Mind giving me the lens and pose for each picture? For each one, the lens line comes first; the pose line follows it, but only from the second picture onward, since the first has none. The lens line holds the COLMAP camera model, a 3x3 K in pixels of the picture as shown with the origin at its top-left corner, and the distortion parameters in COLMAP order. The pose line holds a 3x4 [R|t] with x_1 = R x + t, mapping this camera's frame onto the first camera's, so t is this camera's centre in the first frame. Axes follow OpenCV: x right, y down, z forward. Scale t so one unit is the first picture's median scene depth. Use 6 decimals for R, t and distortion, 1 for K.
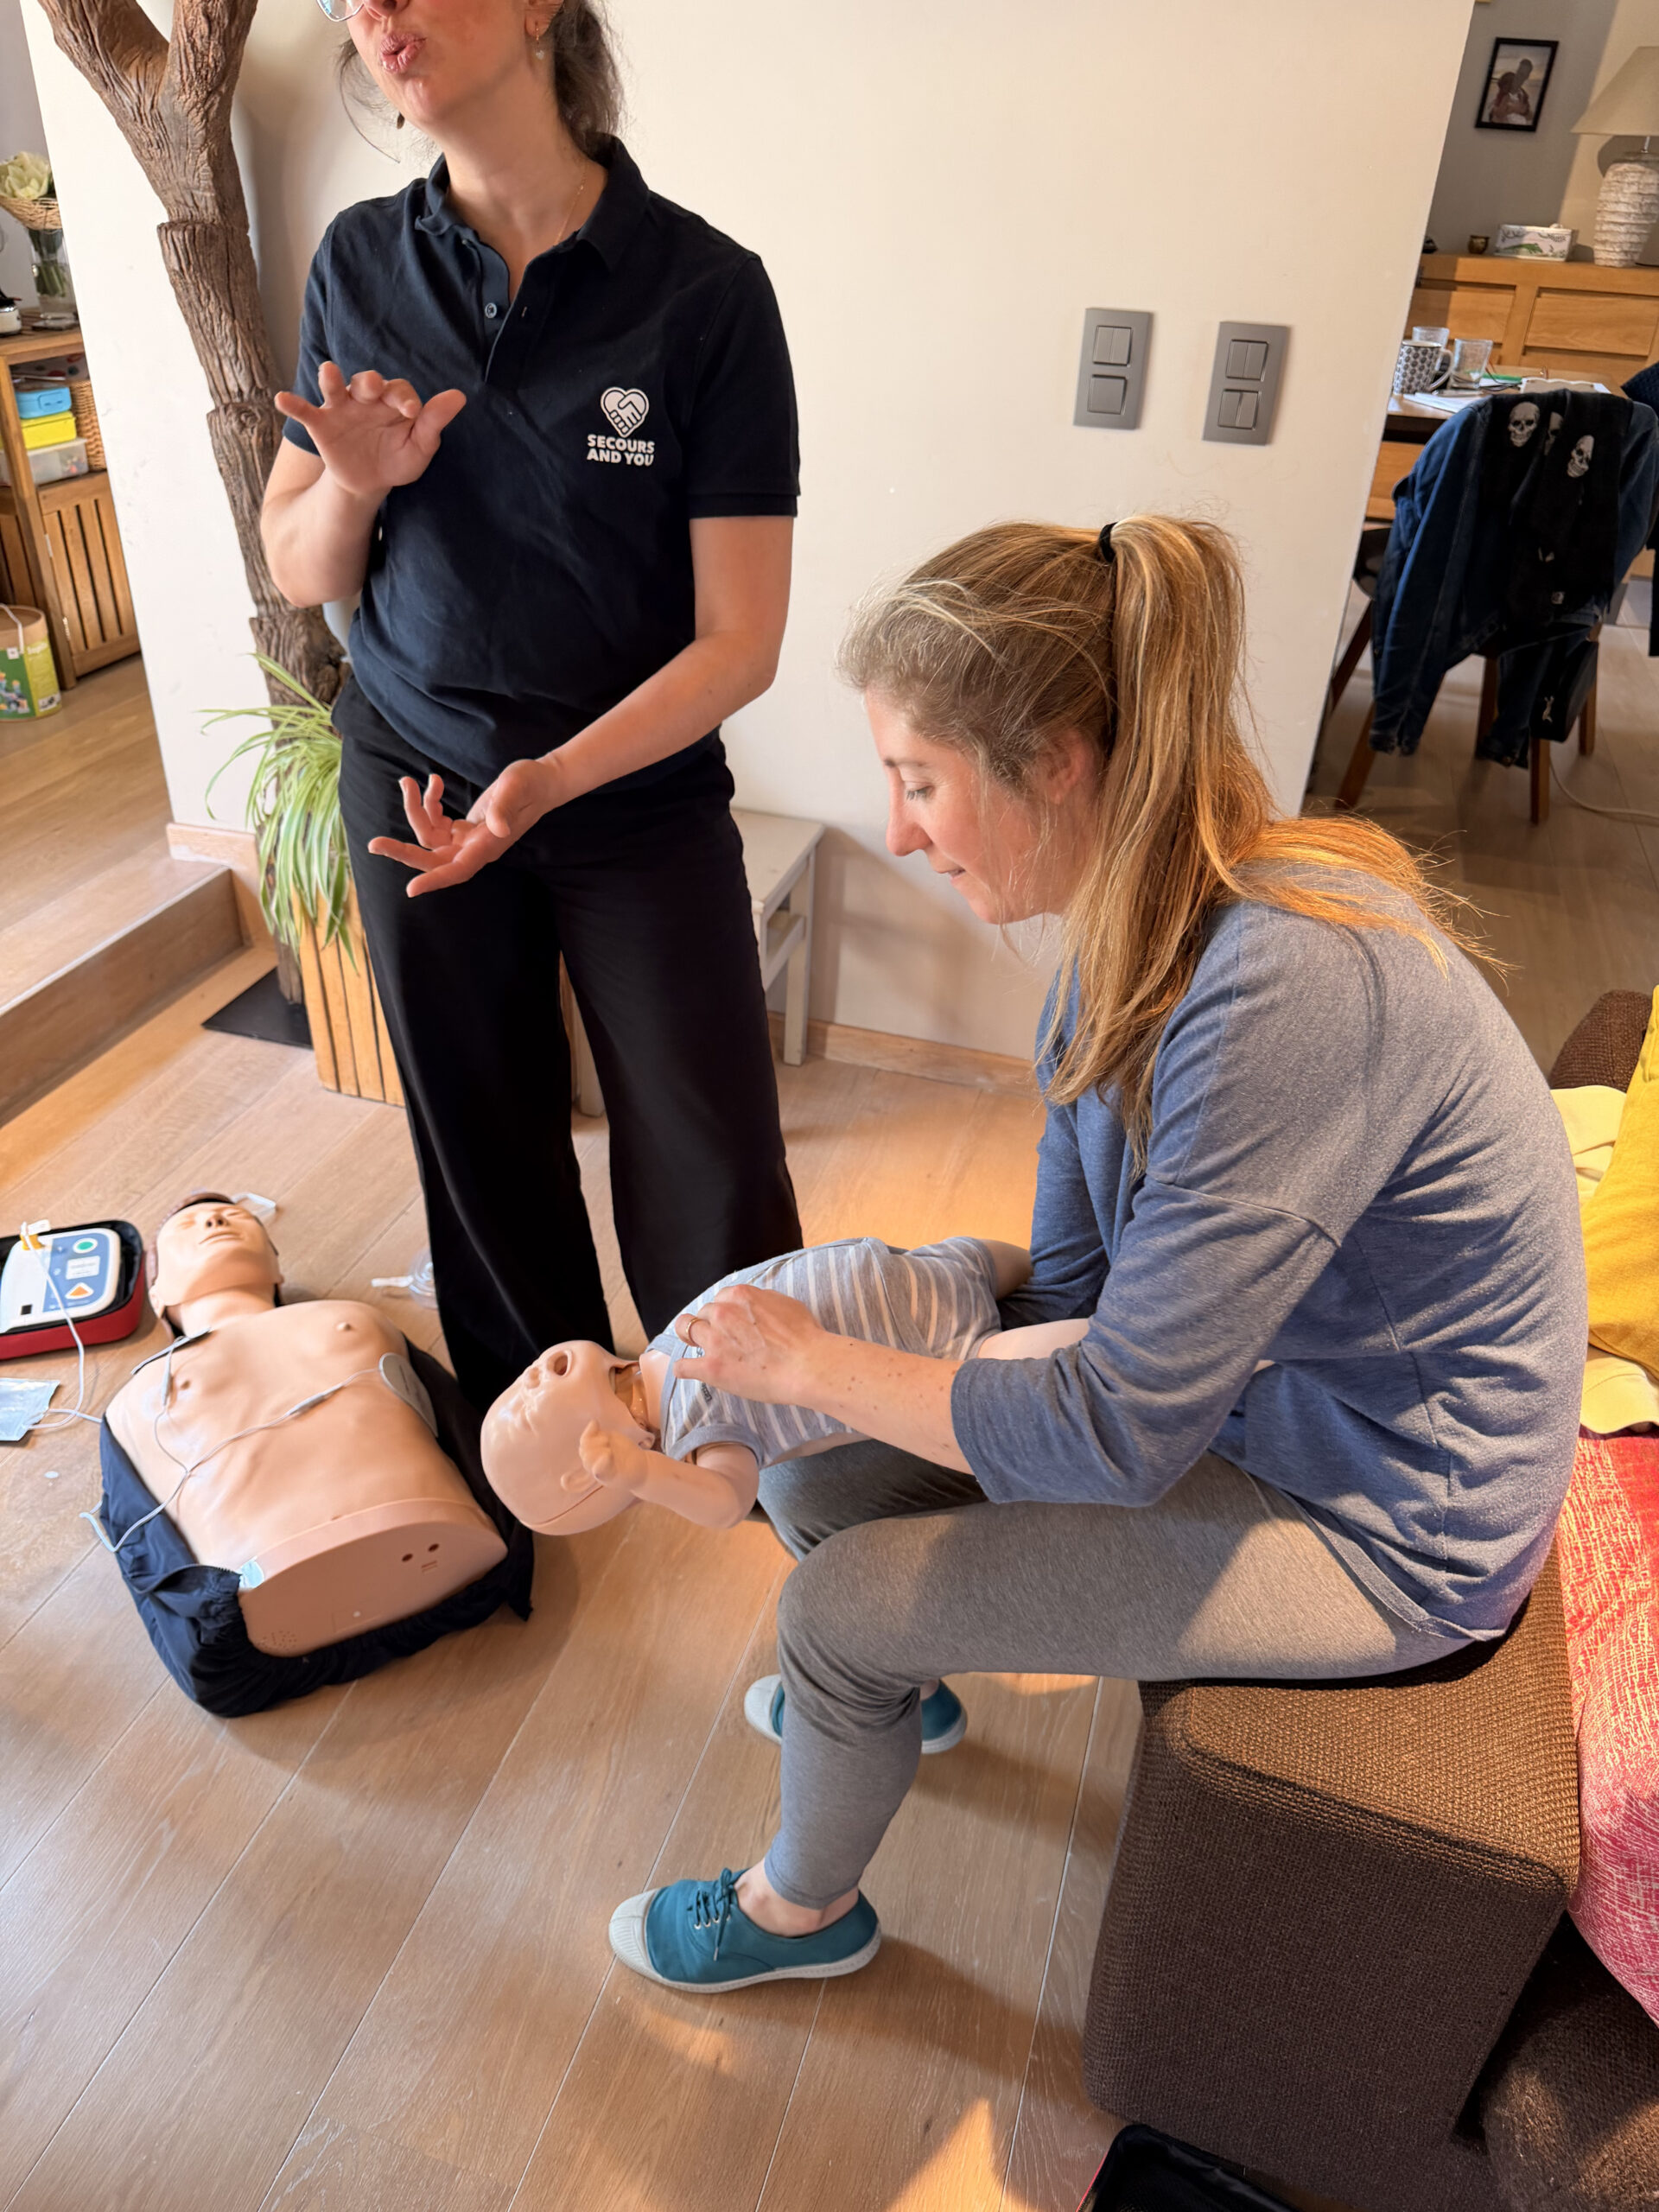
lens RADIAL K [[1601.1, 0, 822.2], [0, 1601.1, 1112.6], [0, 0, 1]] dist [0.002294, -0.009579]
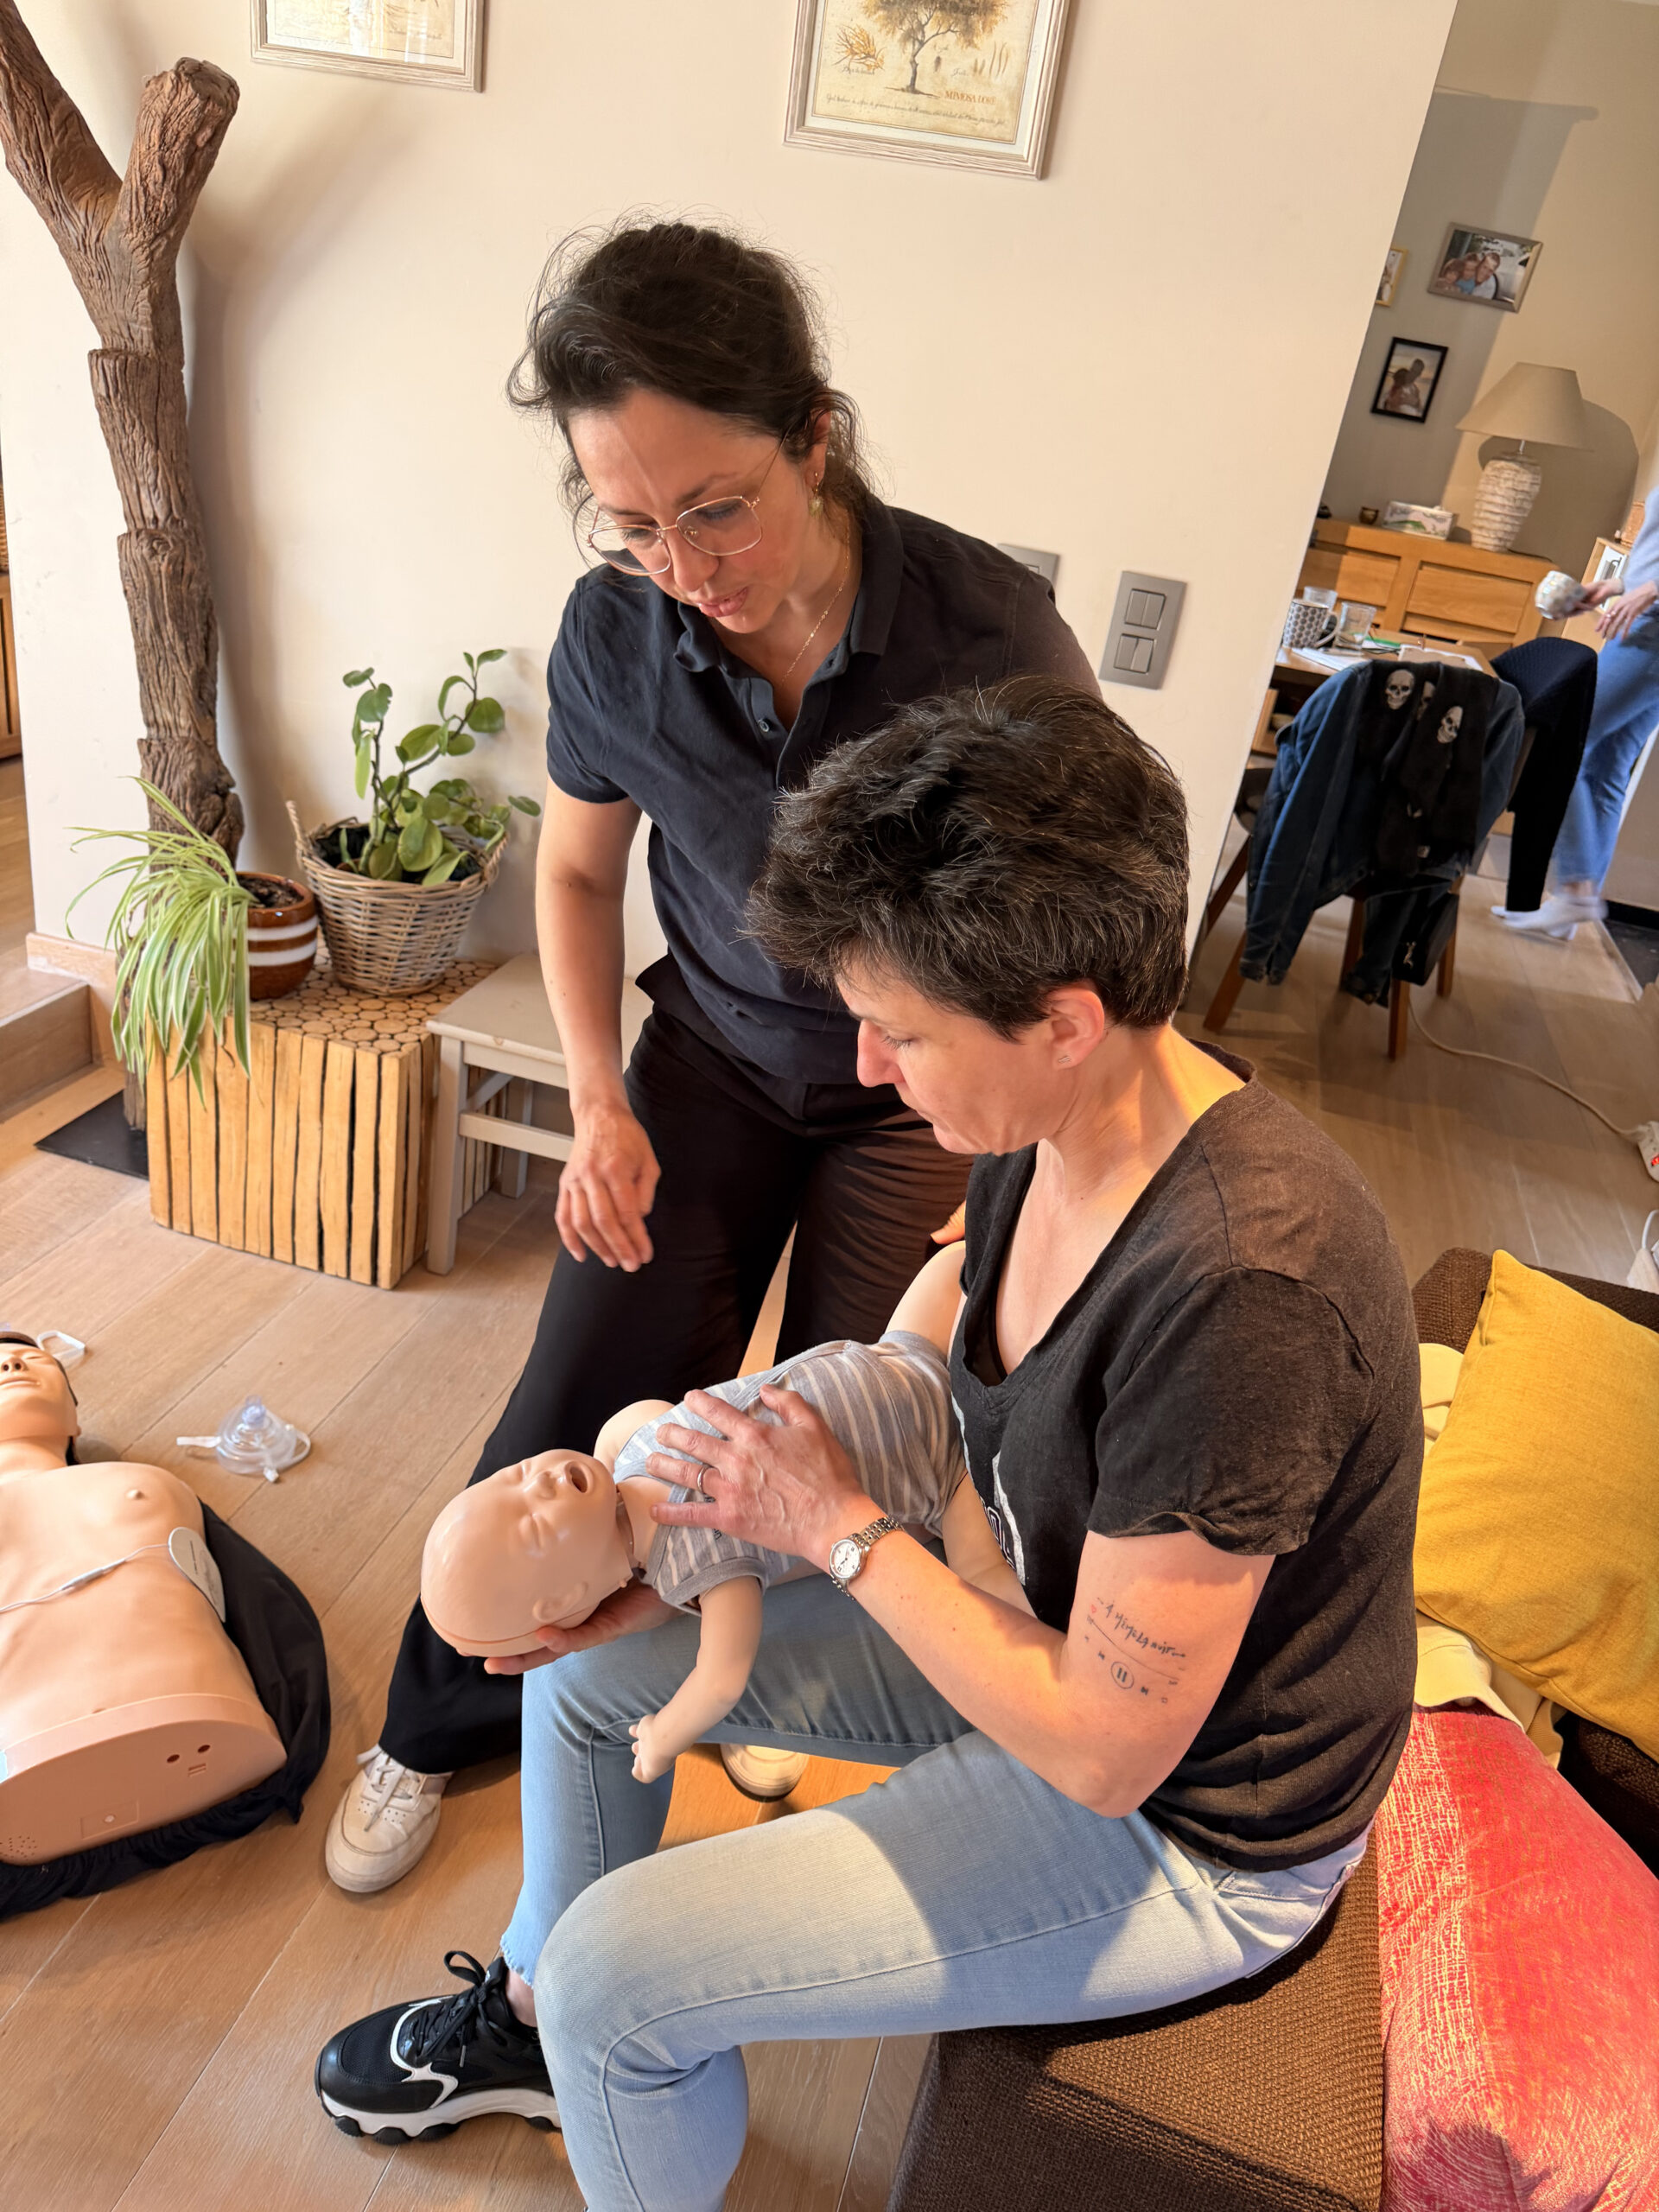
lens RADIAL K [[1591.4, 0, 829.5], [0, 1591.4, 1106.0], [0, 0, 1]] dist [0.022864, -0.030159]
pose [[0.992840, 0.090589, 0.077861, 0.007649], [-0.082503, 0.991414, -0.101447, -0.021592], [-0.086382, 0.094297, 0.991789, 0.012758]]
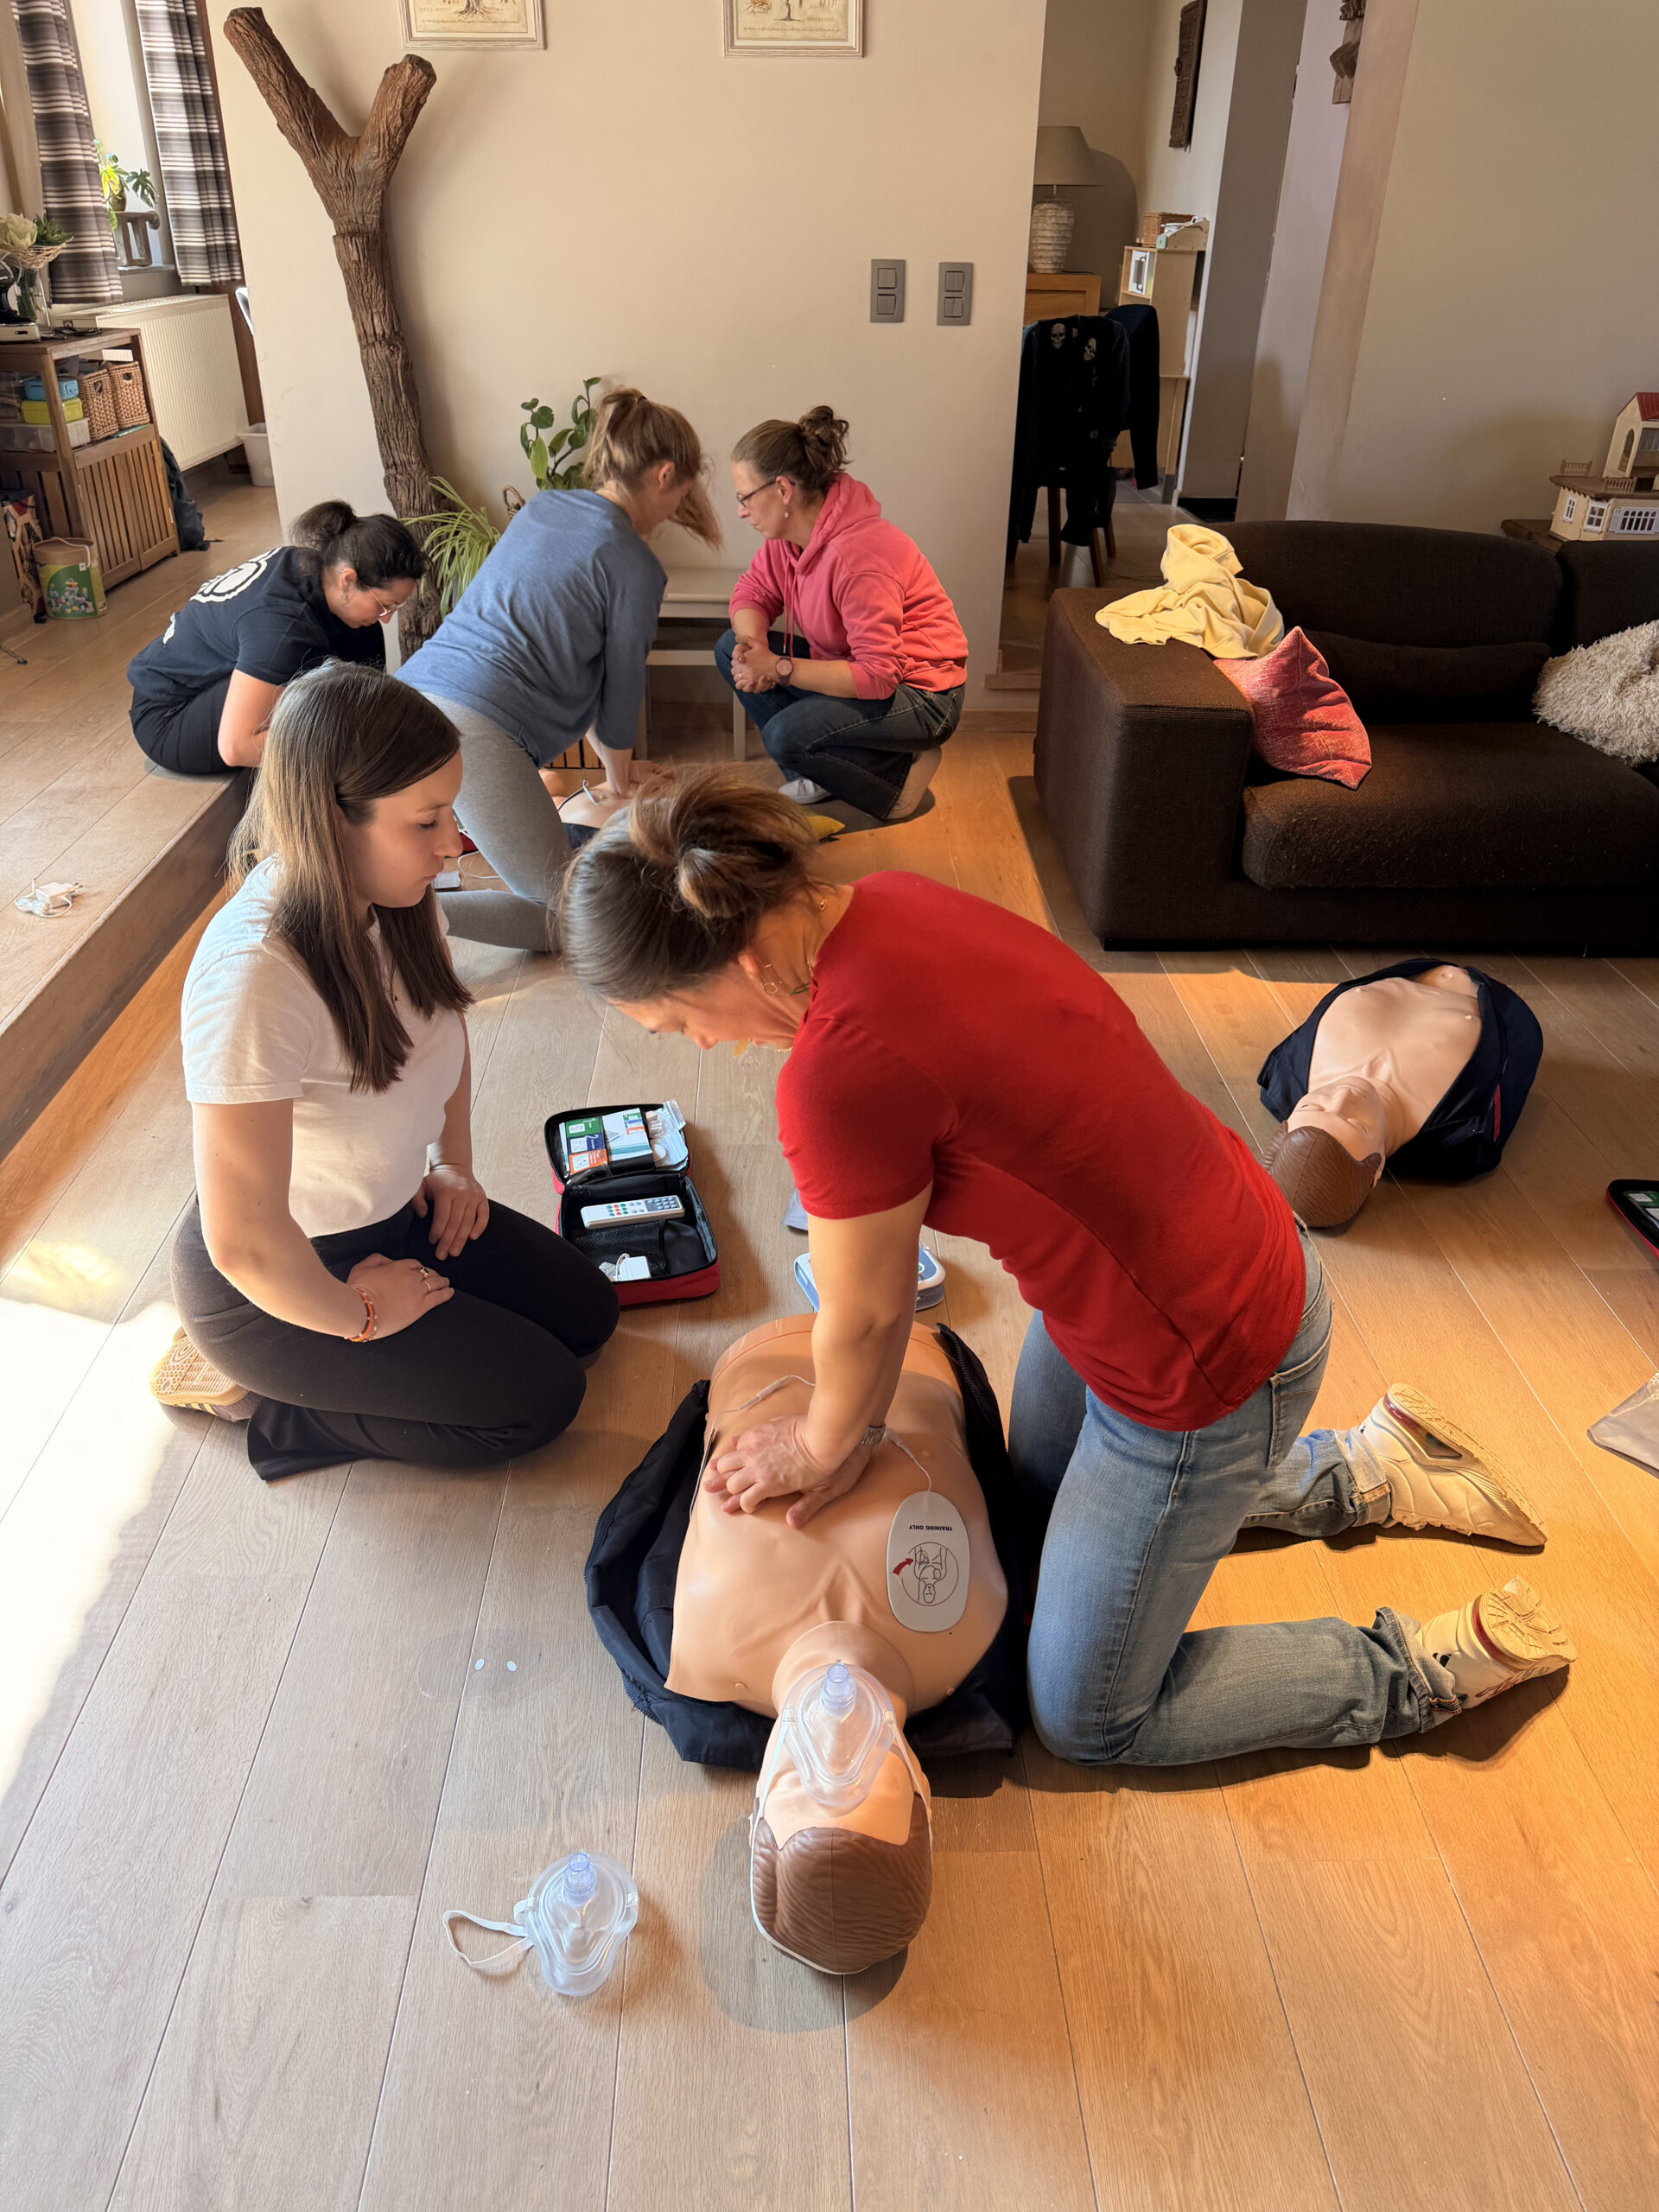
lens RADIAL K [[1601.1, 0, 822.2], [0, 1601.1, 1112.6], [0, 0, 1]] dist [0.002294, -0.009579]
pose [[0.943843, -0.179900, 0.277124, -0.520372], [0.191666, 0.981334, -0.015735, 0.448188], [-0.269120, 0.067967, 0.960705, -0.655405]]
